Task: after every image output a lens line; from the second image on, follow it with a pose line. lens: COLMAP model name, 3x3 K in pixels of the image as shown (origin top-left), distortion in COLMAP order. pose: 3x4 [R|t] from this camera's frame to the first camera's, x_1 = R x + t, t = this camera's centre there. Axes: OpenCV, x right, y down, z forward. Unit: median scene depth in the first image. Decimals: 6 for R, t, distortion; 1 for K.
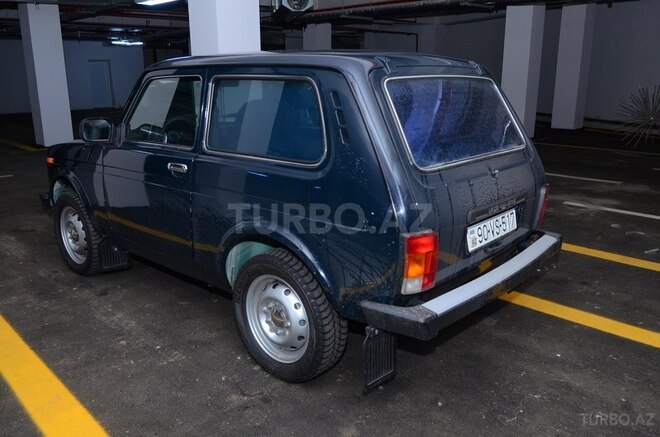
lens RADIAL K [[557.2, 0, 327.6], [0, 557.2, 221.1], [0, 0, 1]] dist [-0.048178, -0.005173]
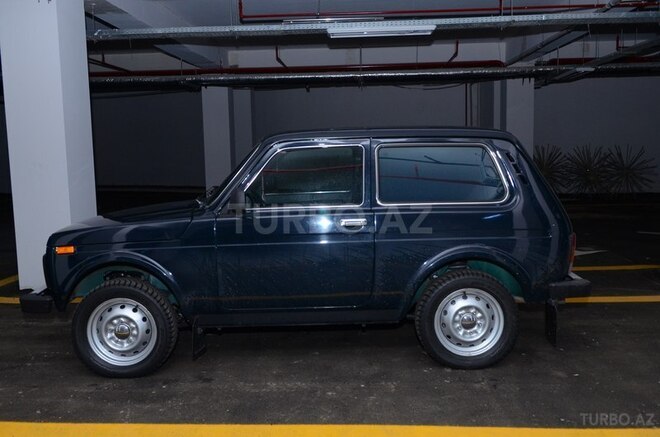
lens RADIAL K [[604.6, 0, 332.7], [0, 604.6, 215.5], [0, 0, 1]] dist [-0.016971, 0.000000]
pose [[0.740306, -0.091322, 0.666038, -0.990314], [0.193333, 0.977799, -0.080822, -0.016363], [-0.643870, 0.188600, 0.741526, 0.070933]]
